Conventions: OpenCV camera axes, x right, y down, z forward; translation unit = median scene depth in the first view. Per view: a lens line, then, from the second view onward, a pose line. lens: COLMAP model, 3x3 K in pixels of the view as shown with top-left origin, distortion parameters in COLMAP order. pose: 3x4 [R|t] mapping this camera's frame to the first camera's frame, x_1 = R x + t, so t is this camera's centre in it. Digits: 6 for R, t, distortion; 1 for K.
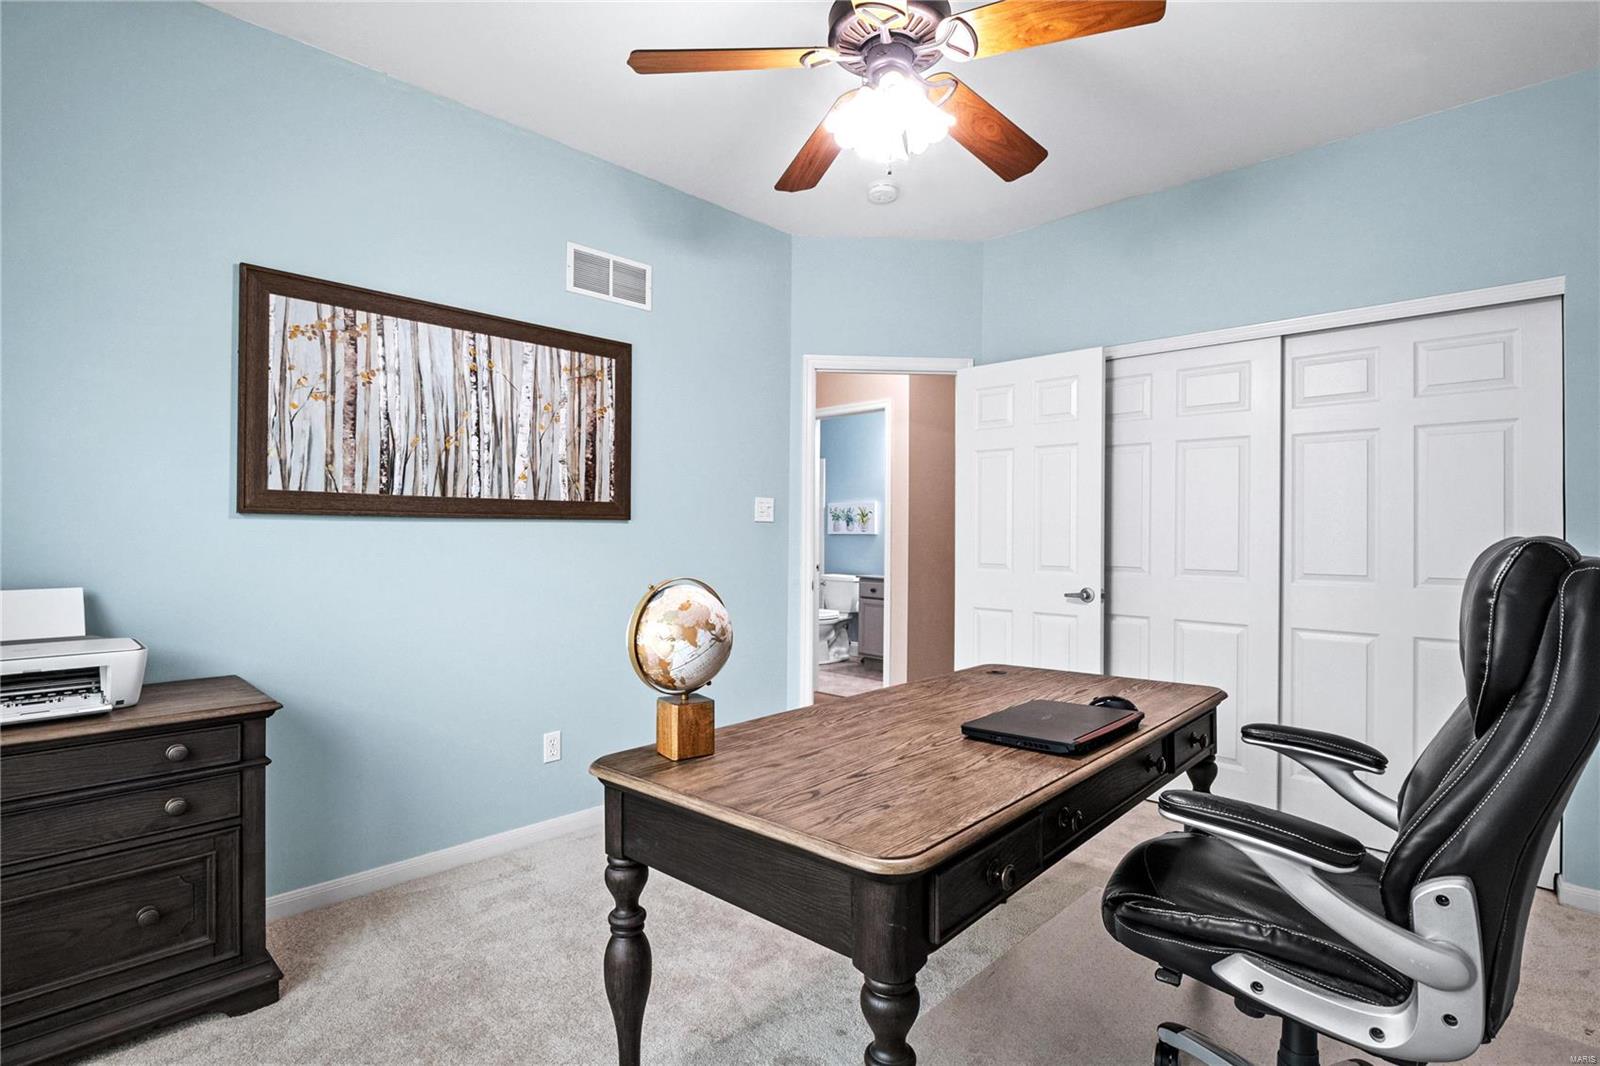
lens RADIAL K [[796.3, 0, 809.6], [0, 796.3, 528.4], [0, 0, 1]] dist [-0.000815, -0.004107]
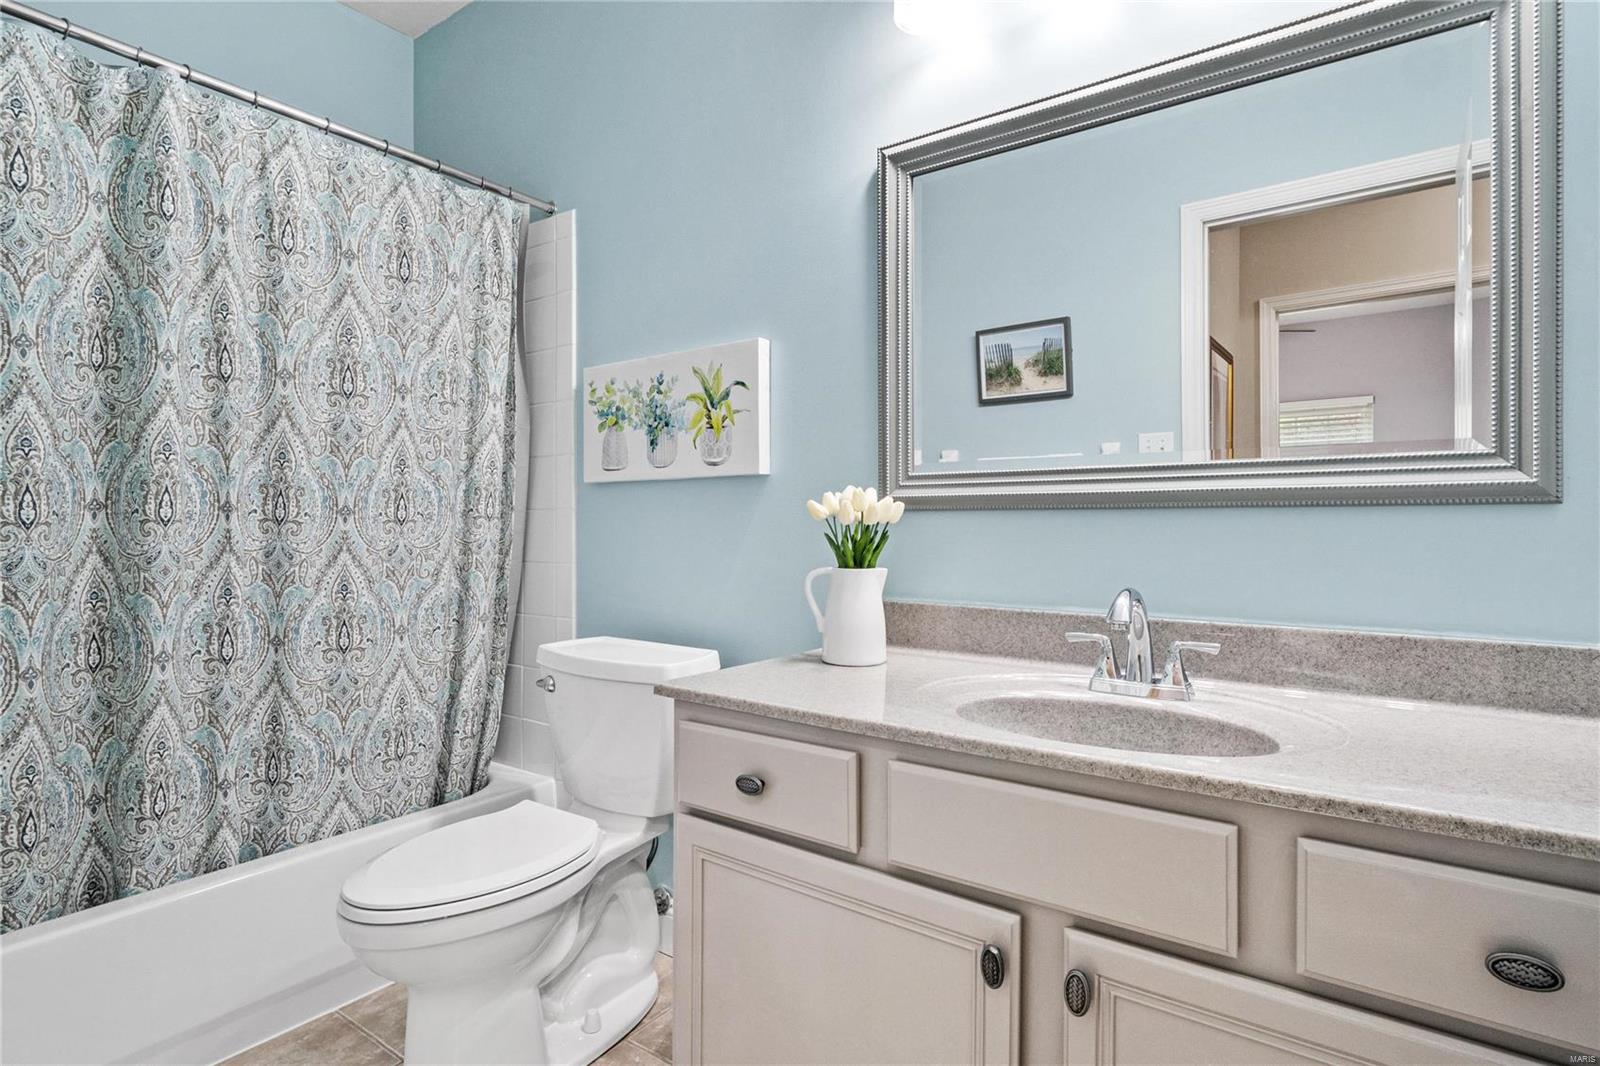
lens RADIAL K [[796.3, 0, 809.6], [0, 796.3, 528.4], [0, 0, 1]] dist [-0.000815, -0.004107]
pose [[0.990051, -0.006852, 0.140544, 0.061544], [0.005705, 0.999947, 0.008559, 0.020583], [-0.140595, -0.007672, 0.990037, 0.743795]]
